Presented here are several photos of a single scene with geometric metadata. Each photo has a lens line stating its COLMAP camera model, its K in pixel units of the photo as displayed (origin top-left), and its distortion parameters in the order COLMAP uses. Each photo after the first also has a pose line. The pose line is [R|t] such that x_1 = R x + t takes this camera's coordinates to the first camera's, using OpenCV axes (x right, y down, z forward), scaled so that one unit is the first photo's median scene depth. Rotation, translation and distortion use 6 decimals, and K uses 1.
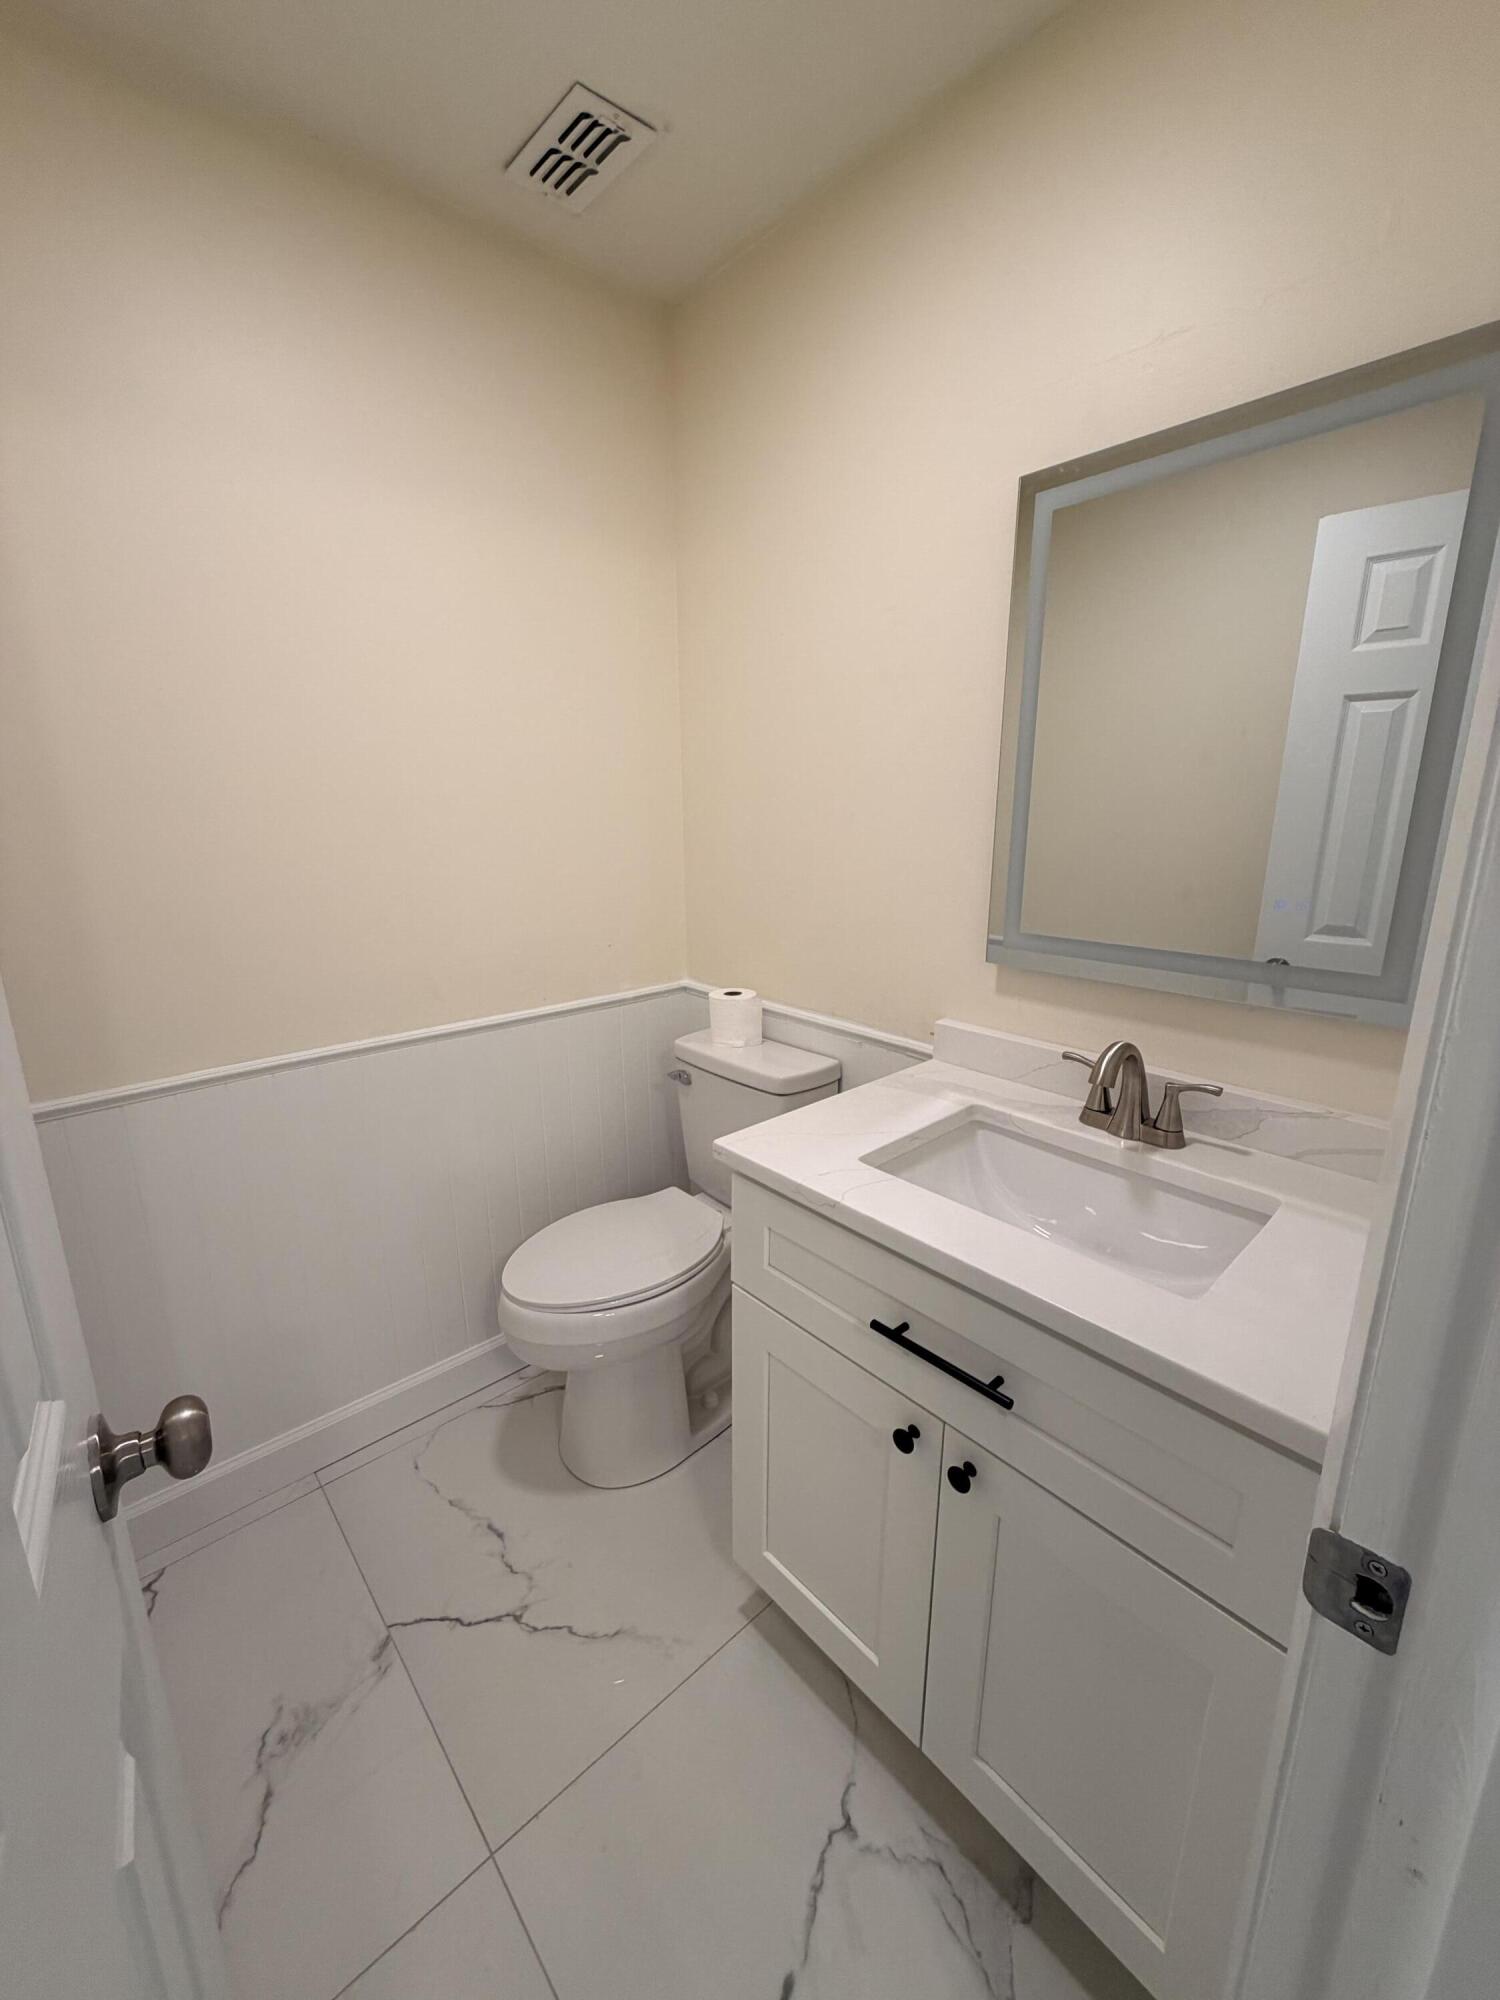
lens RADIAL K [[798.7, 0, 730.3], [0, 798.7, 991.3], [0, 0, 1]] dist [-0.001051, -0.000117]
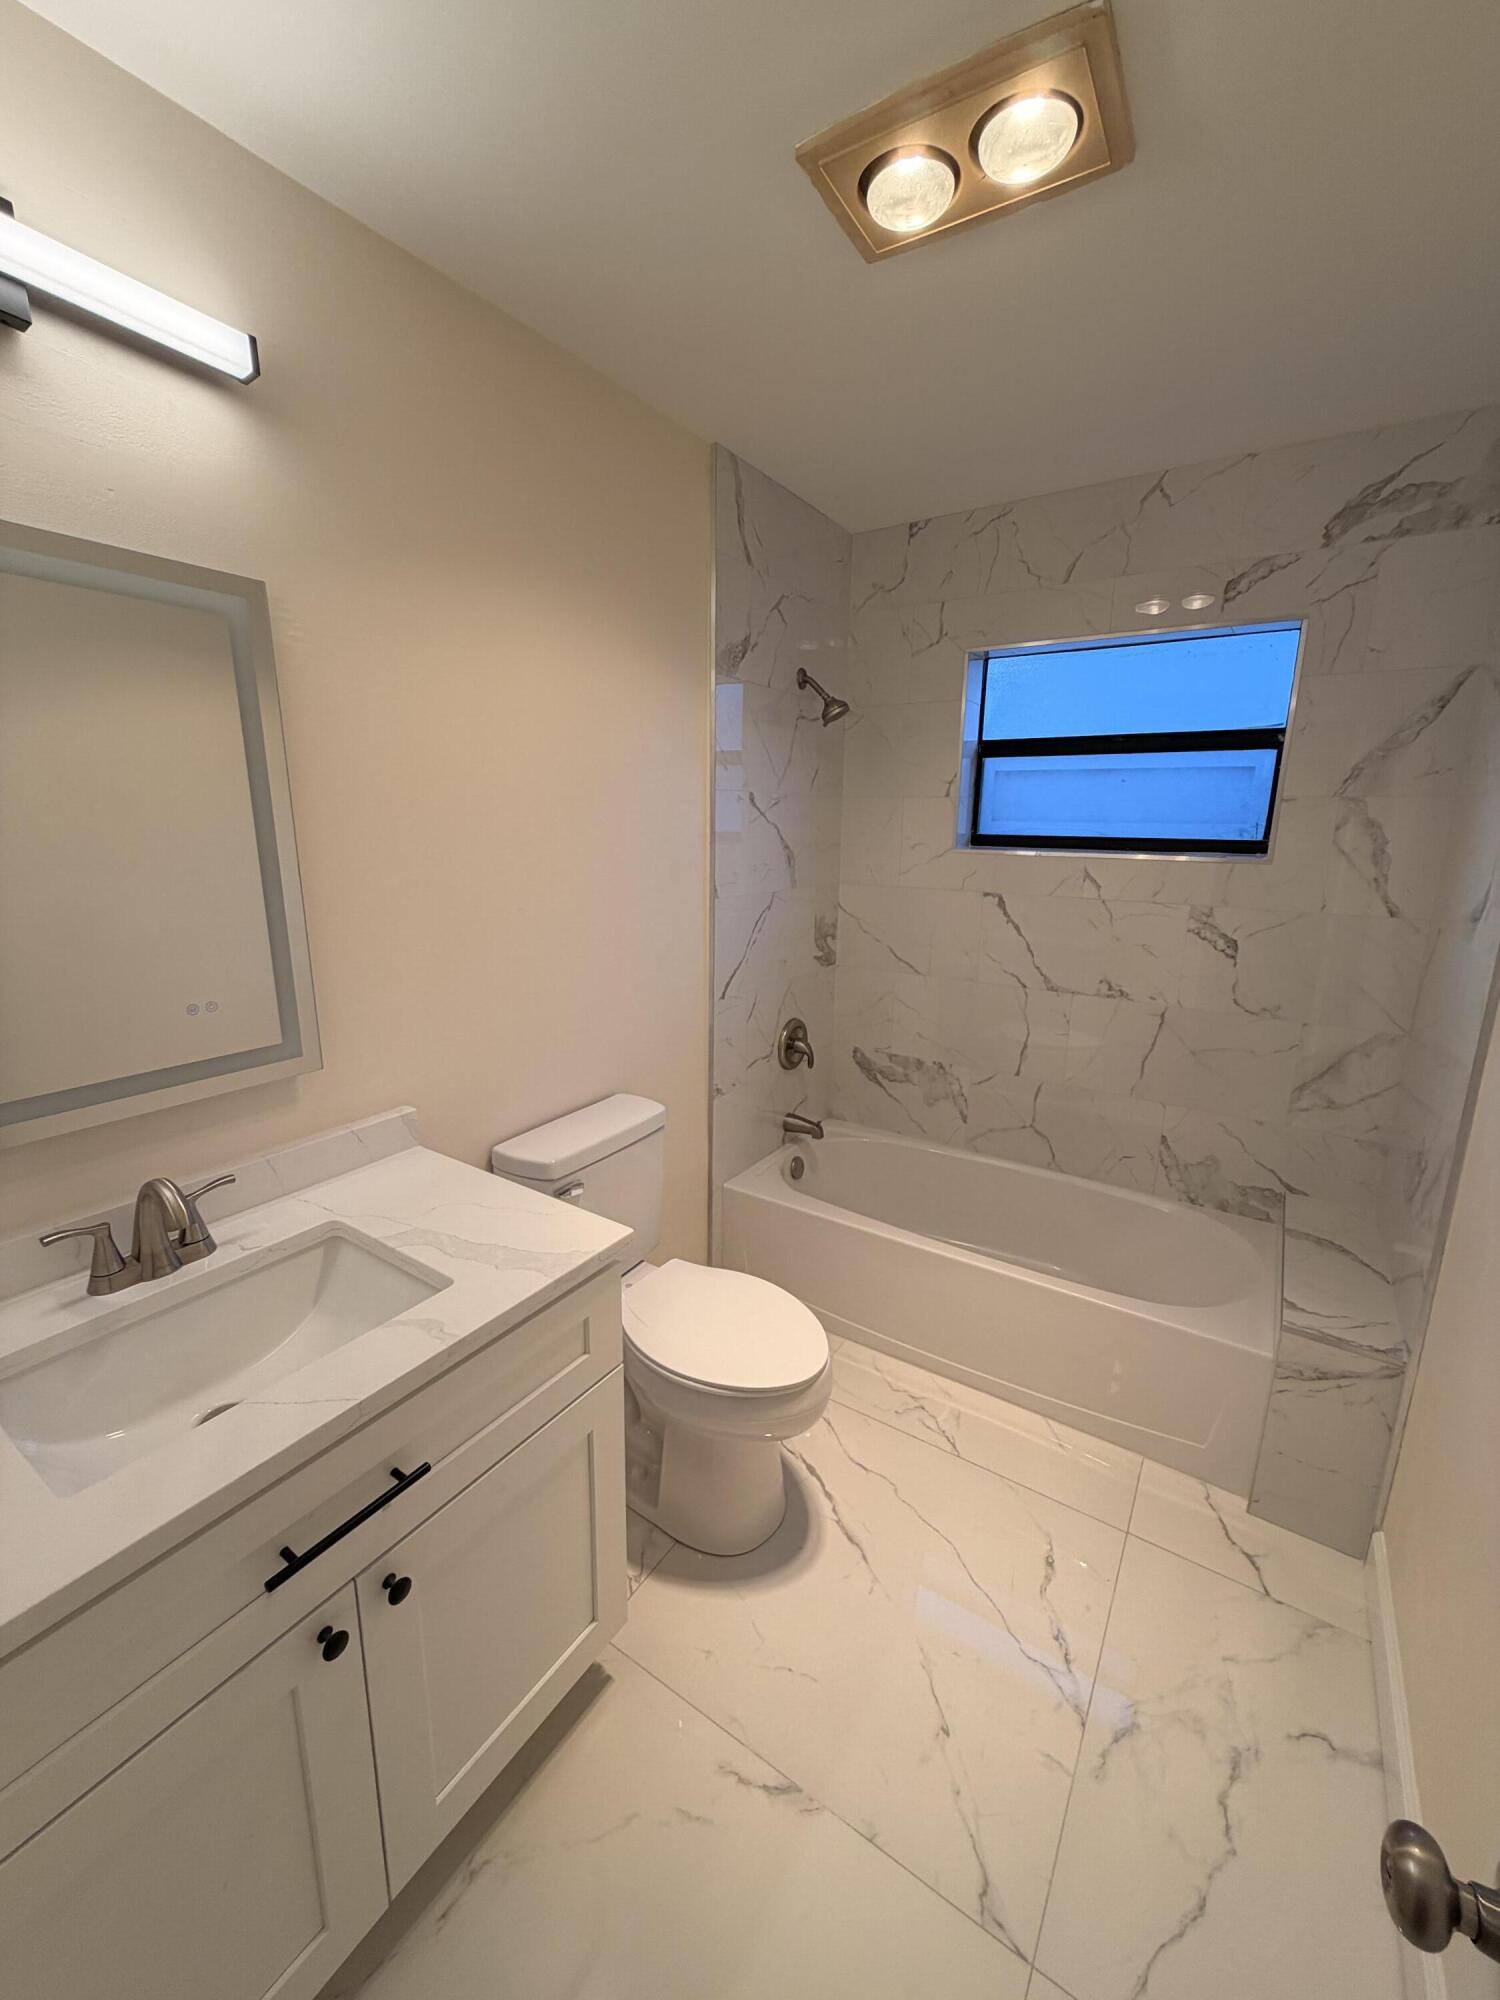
lens RADIAL K [[798.7, 0, 730.3], [0, 798.7, 991.3], [0, 0, 1]] dist [-0.001051, -0.000117]
pose [[-0.247569, -0.209665, 0.945912, -0.602045], [0.212353, 0.940824, 0.264115, -0.288164], [-0.945313, 0.266254, -0.188396, 0.538719]]
